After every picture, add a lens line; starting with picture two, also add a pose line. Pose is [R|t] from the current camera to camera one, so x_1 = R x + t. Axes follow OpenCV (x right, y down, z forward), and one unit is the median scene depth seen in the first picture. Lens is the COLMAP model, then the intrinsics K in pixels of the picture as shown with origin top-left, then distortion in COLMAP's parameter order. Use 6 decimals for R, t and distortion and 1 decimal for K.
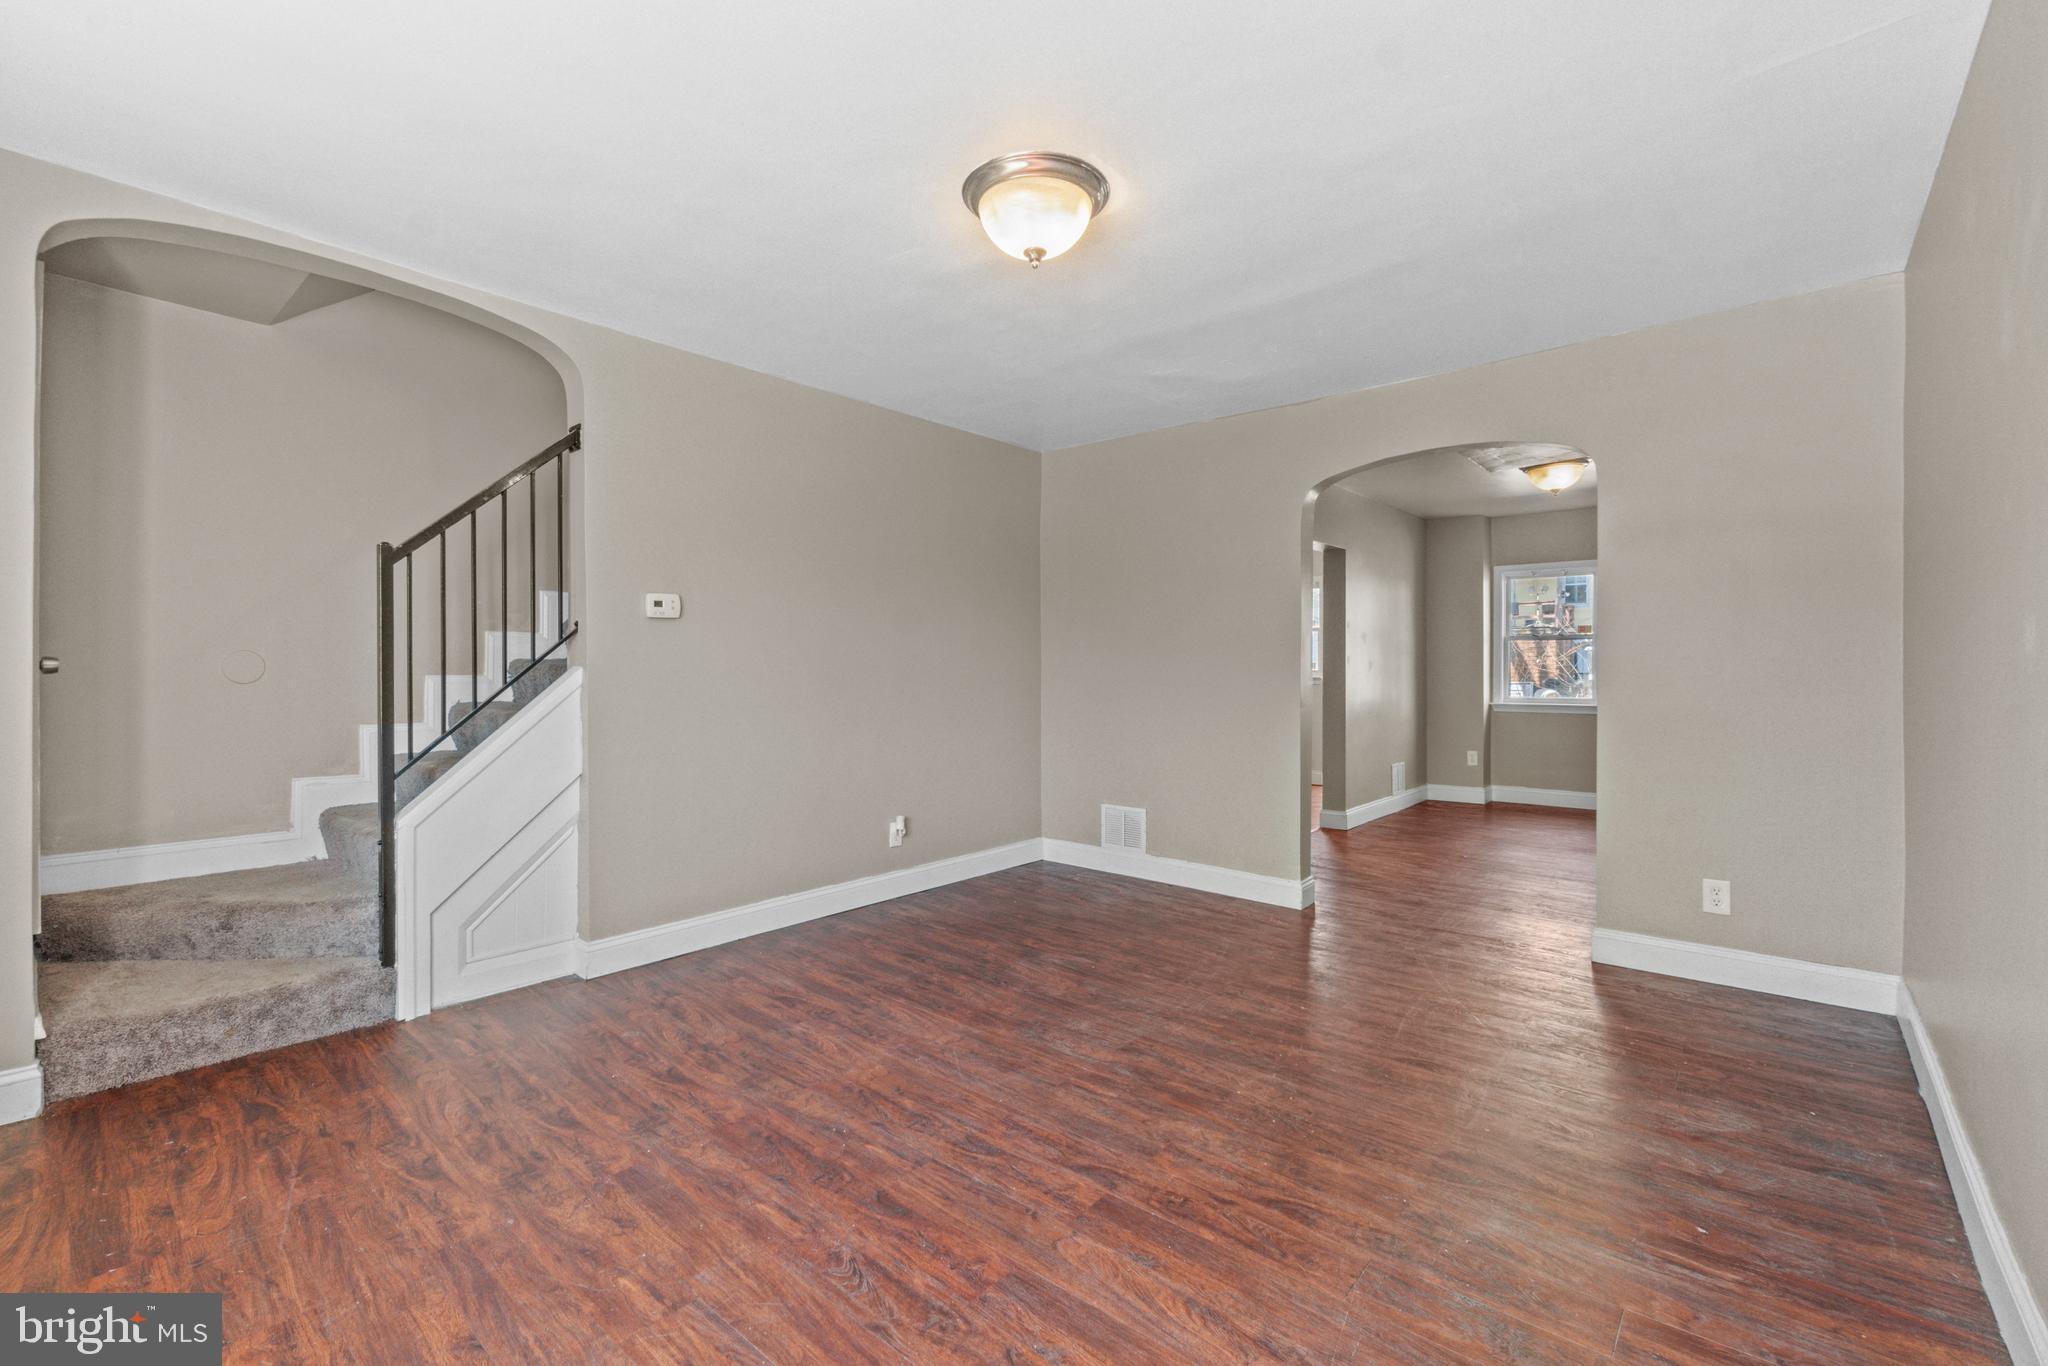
lens RADIAL K [[893.5, 0, 1014.8], [0, 893.5, 678.4], [0, 0, 1]] dist [-0.002674, 0.000234]
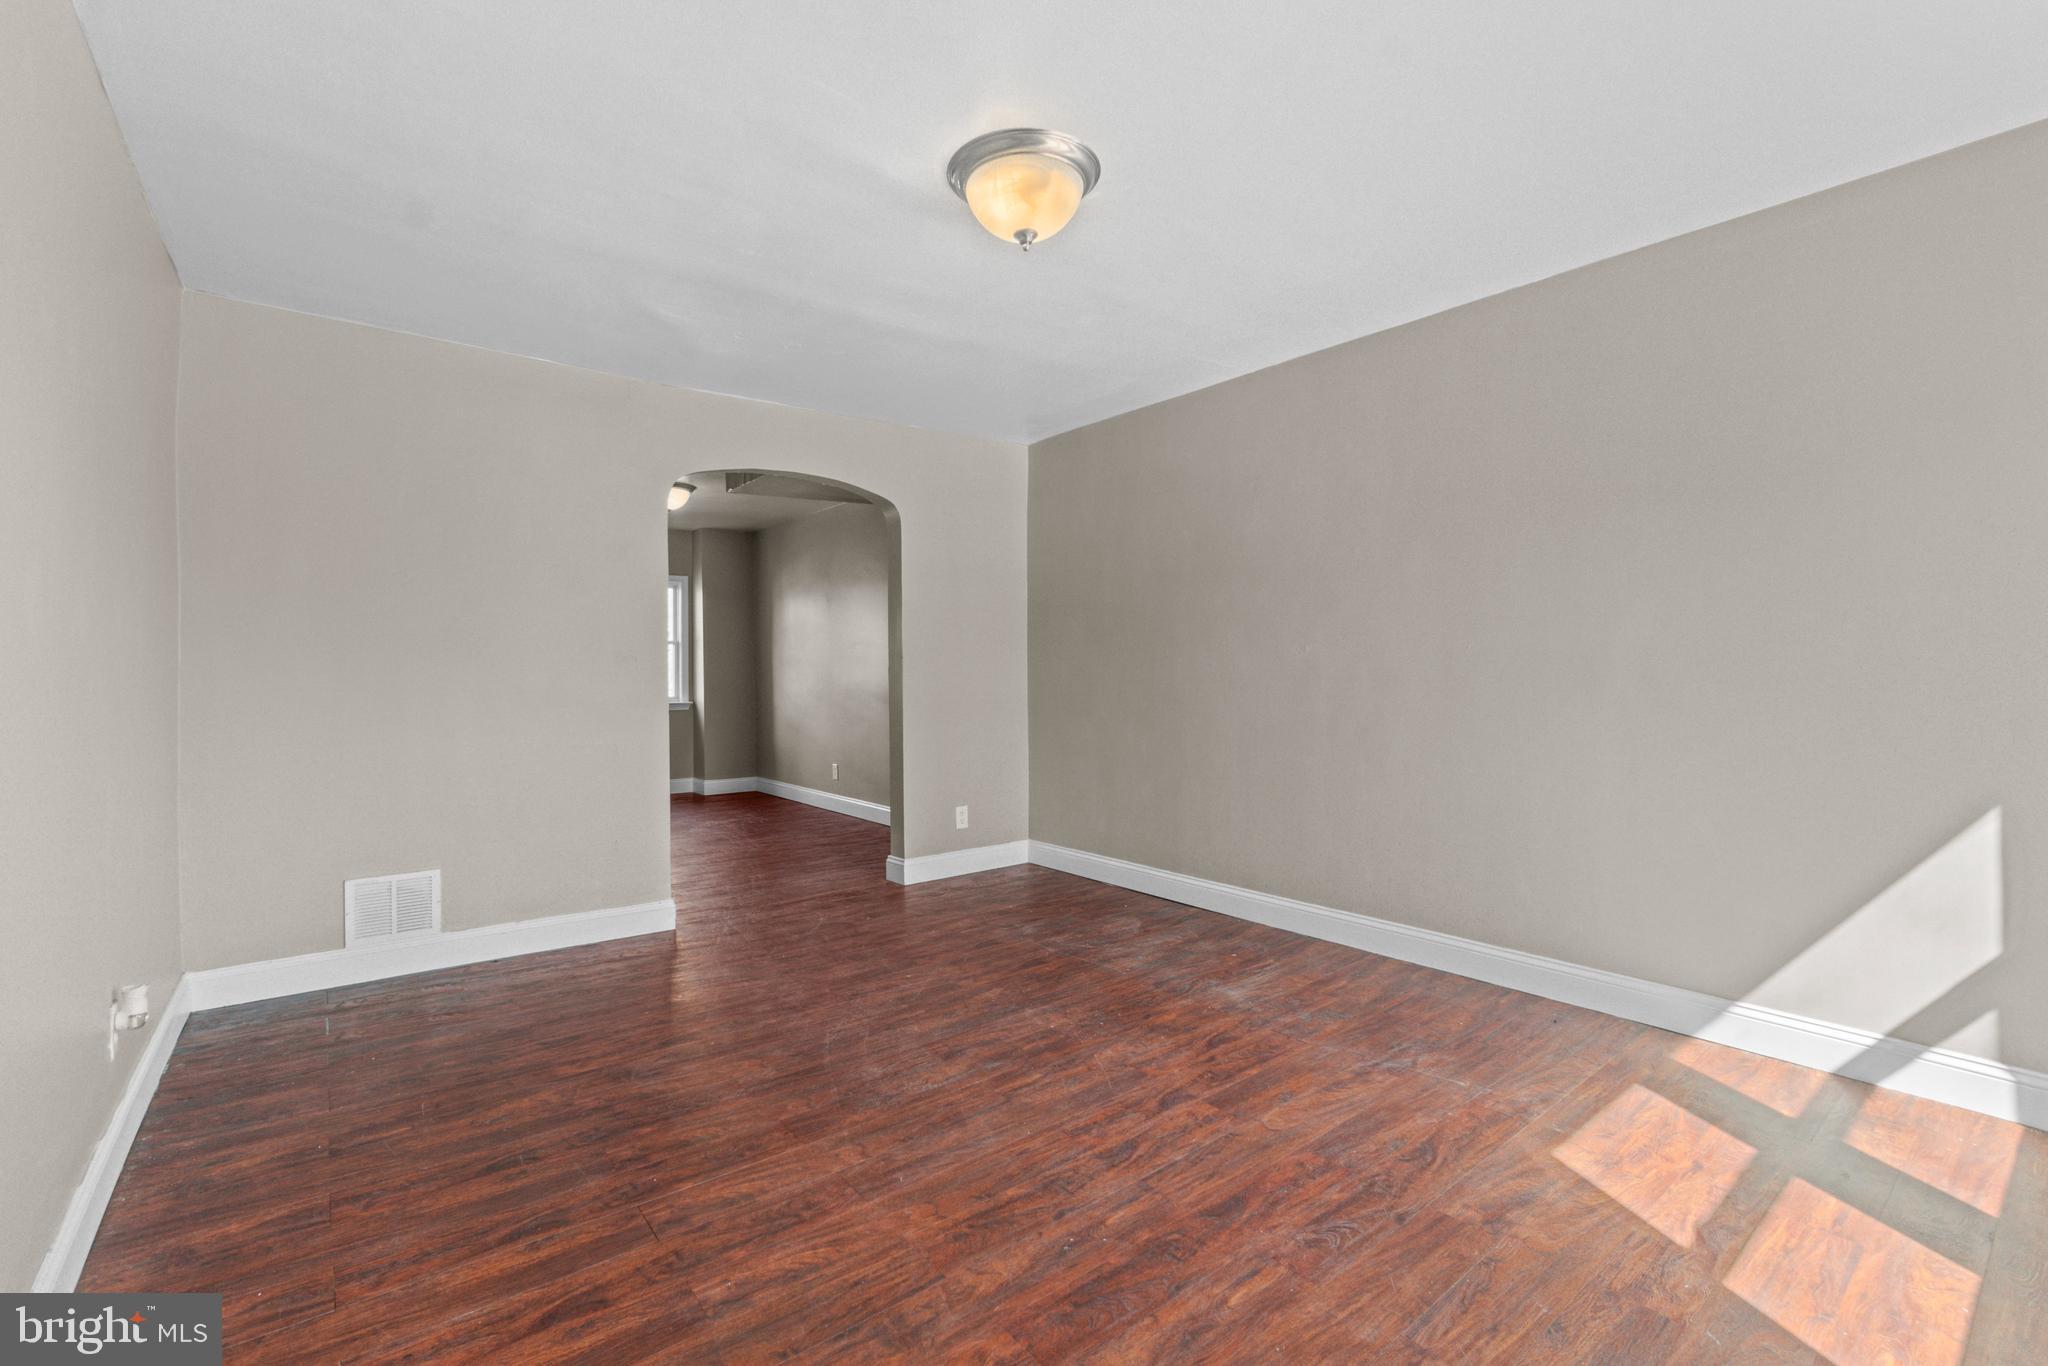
lens RADIAL K [[893.5, 0, 1014.8], [0, 893.5, 678.4], [0, 0, 1]] dist [-0.002674, 0.000234]
pose [[0.180188, -0.012116, 0.983557, -0.875539], [0.017765, 0.999801, 0.009062, -0.006522], [-0.983472, 0.015840, 0.180368, 0.796883]]
